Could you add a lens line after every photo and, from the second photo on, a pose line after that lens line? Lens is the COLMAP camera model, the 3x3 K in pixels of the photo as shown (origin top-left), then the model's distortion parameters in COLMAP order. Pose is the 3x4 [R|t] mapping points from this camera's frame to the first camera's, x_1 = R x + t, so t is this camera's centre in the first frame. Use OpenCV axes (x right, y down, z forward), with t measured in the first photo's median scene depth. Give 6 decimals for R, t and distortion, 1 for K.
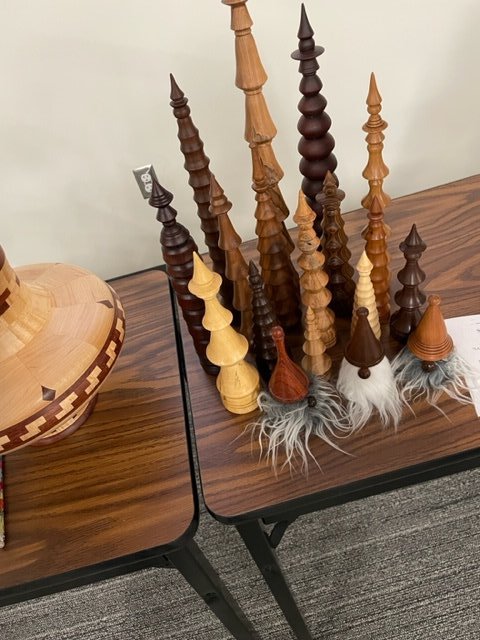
lens RADIAL K [[493.9, 0, 239.4], [0, 493.9, 316.6], [0, 0, 1]] dist [0.080749, -0.112295]
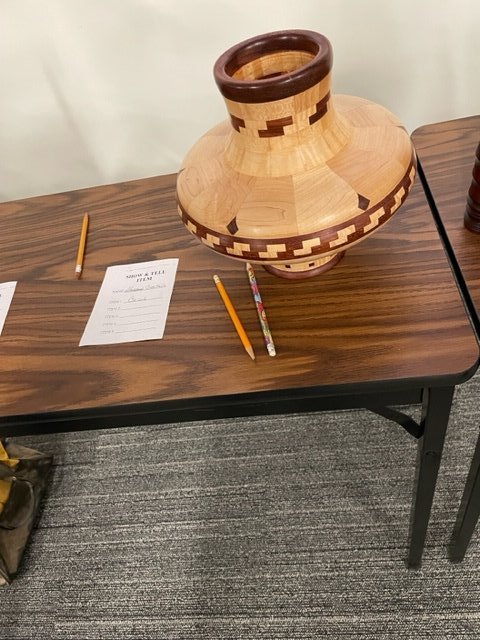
lens RADIAL K [[493.9, 0, 241.5], [0, 493.9, 320.3], [0, 0, 1]] dist [0.080749, -0.112295]
pose [[0.977701, 0.151015, -0.145931, -0.359689], [-0.131870, 0.982301, 0.133026, 0.232334], [0.163437, -0.110816, 0.980310, -0.018754]]
